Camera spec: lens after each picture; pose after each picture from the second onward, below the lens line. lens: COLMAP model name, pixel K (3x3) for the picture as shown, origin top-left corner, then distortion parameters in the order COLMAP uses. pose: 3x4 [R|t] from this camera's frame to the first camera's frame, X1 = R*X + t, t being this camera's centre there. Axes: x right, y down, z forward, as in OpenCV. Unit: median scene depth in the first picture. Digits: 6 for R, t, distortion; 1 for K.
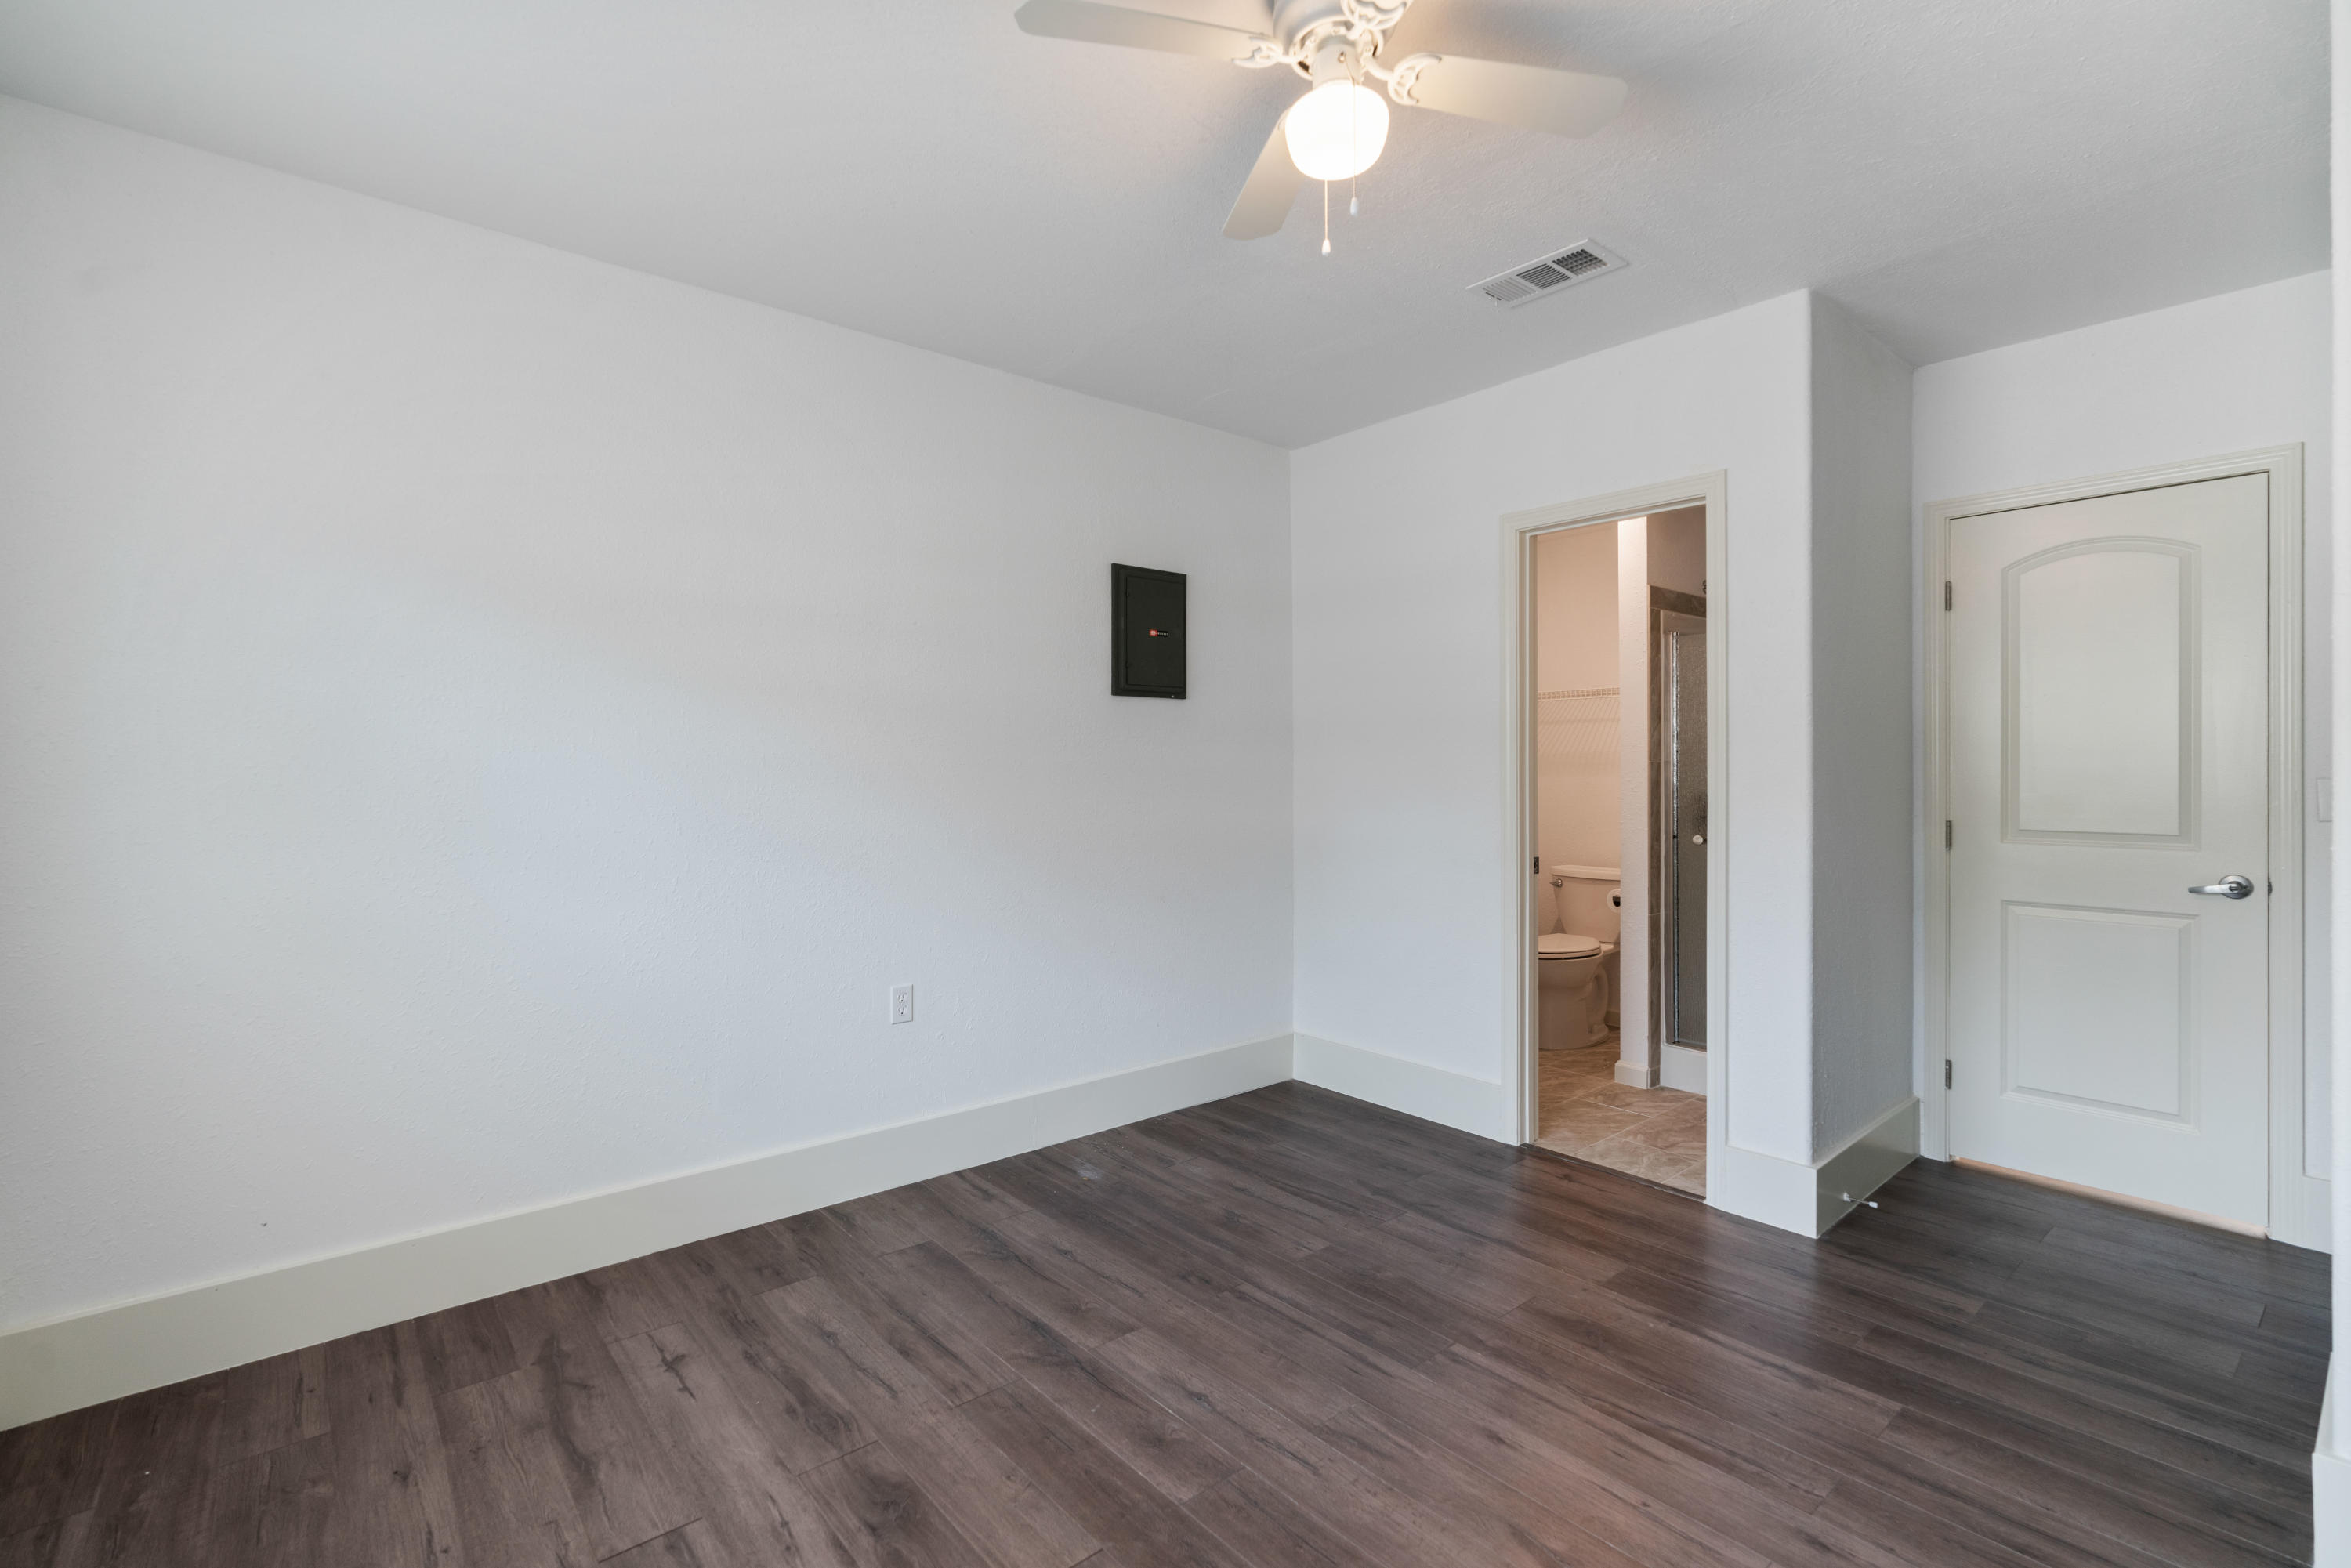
lens RADIAL K [[1107.4, 0, 1172.6], [0, 1107.4, 780.6], [0, 0, 1]] dist [-0.002472, 0.006163]
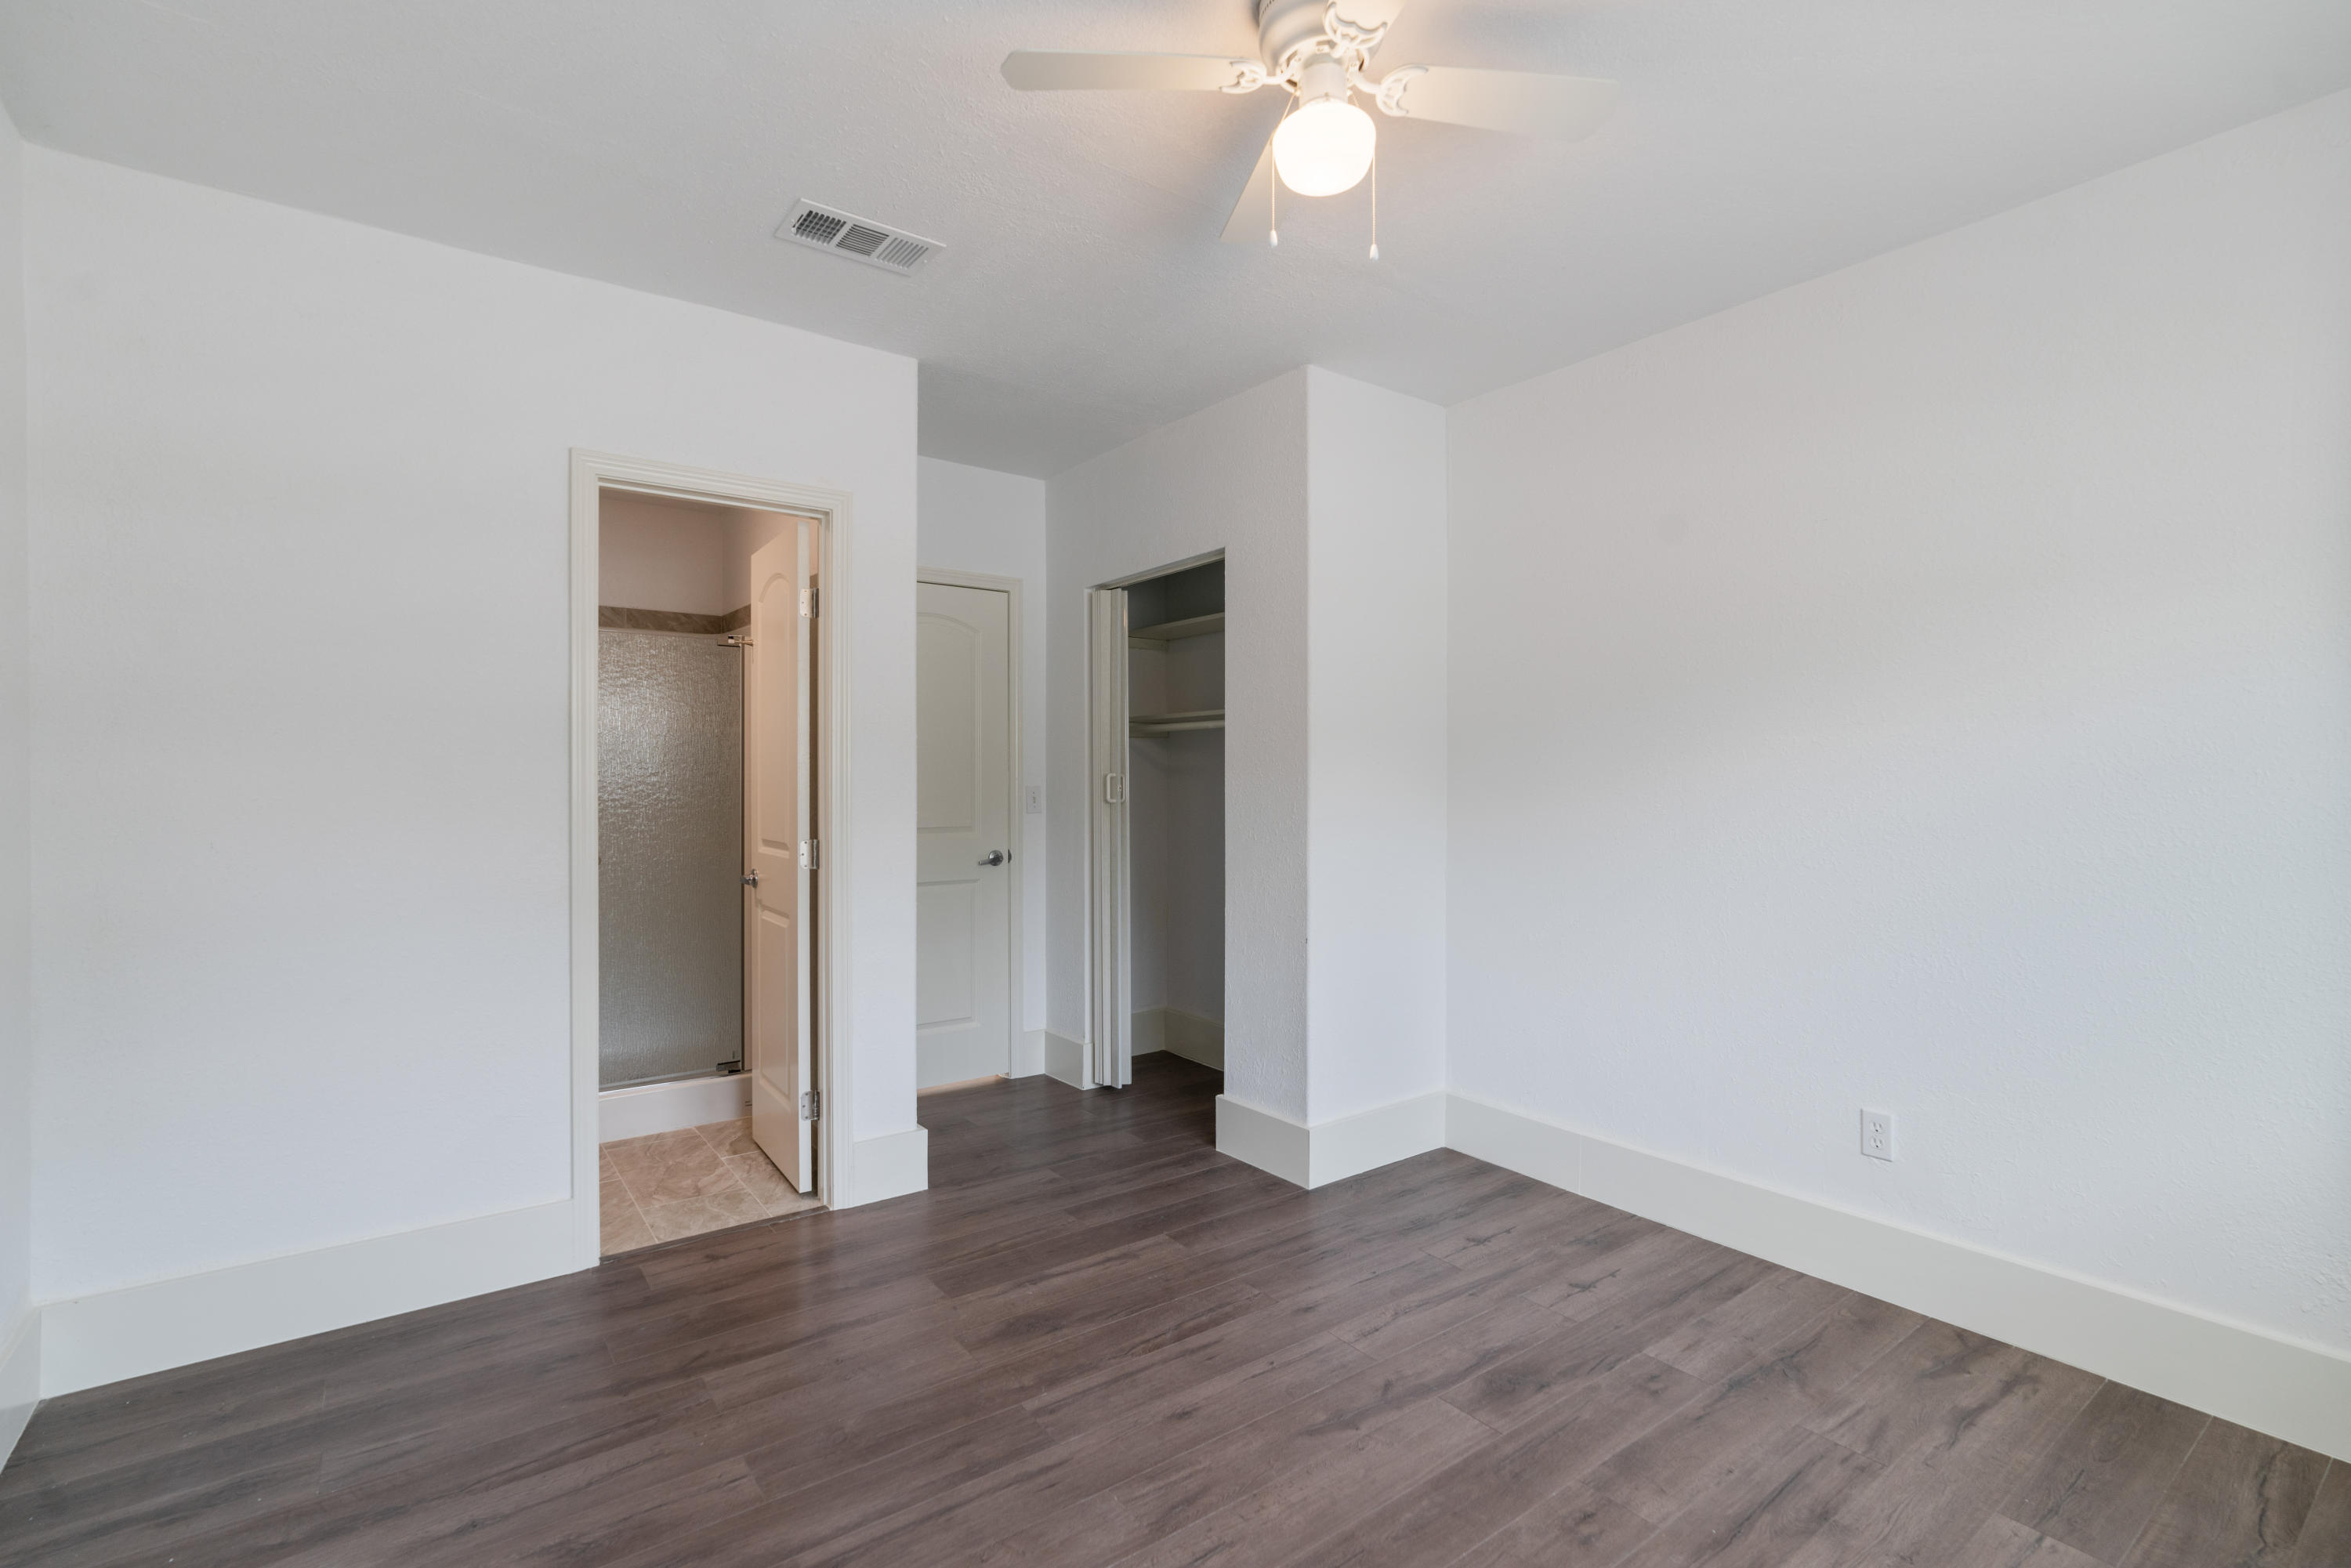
lens RADIAL K [[1107.4, 0, 1156.9], [0, 1107.4, 776.4], [0, 0, 1]] dist [-0.002472, 0.006163]
pose [[0.026811, 0.009319, 0.999597, -0.630234], [0.005970, 0.999937, -0.009482, -0.000806], [-0.999623, 0.006222, 0.026754, 0.820428]]
